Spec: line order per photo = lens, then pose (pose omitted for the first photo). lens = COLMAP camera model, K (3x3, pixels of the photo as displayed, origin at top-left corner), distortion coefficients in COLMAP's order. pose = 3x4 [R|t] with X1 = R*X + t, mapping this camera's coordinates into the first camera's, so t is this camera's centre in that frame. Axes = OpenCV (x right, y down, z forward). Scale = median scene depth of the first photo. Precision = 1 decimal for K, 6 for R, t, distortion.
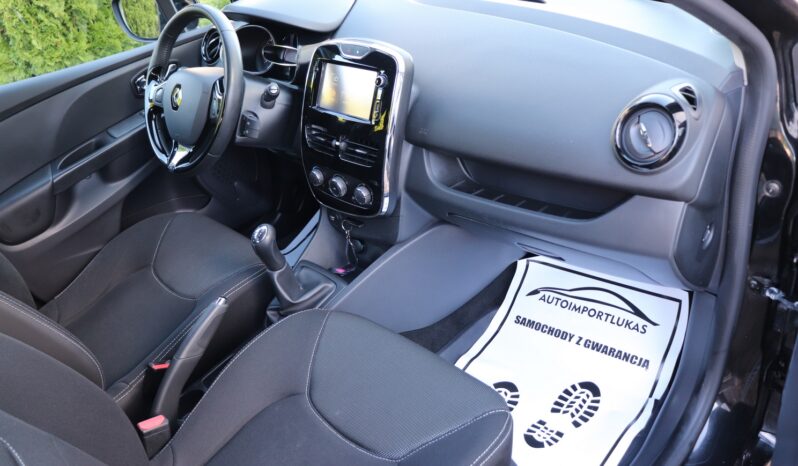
lens RADIAL K [[658.7, 0, 399.0], [0, 658.7, 233.0], [0, 0, 1]] dist [-0.179782, 0.155235]
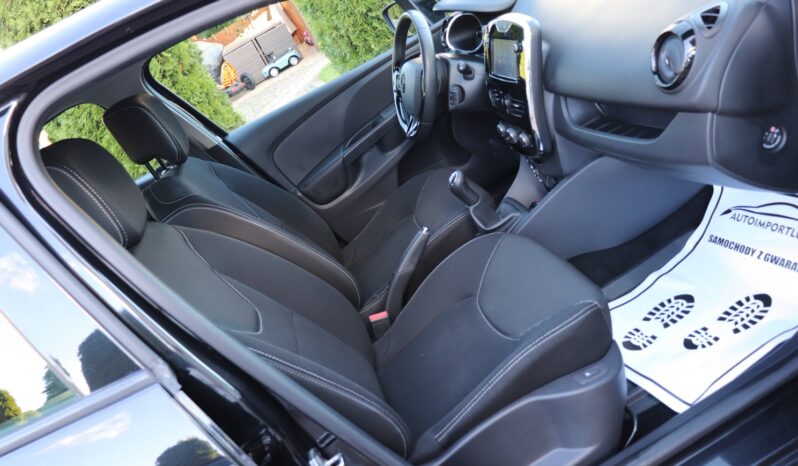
lens RADIAL K [[658.7, 0, 399.0], [0, 658.7, 233.0], [0, 0, 1]] dist [-0.179782, 0.155235]
pose [[0.827569, -0.052529, -0.558901, 0.369737], [0.088950, 0.995305, 0.038165, 0.043057], [0.554272, -0.081299, 0.828356, -0.145521]]
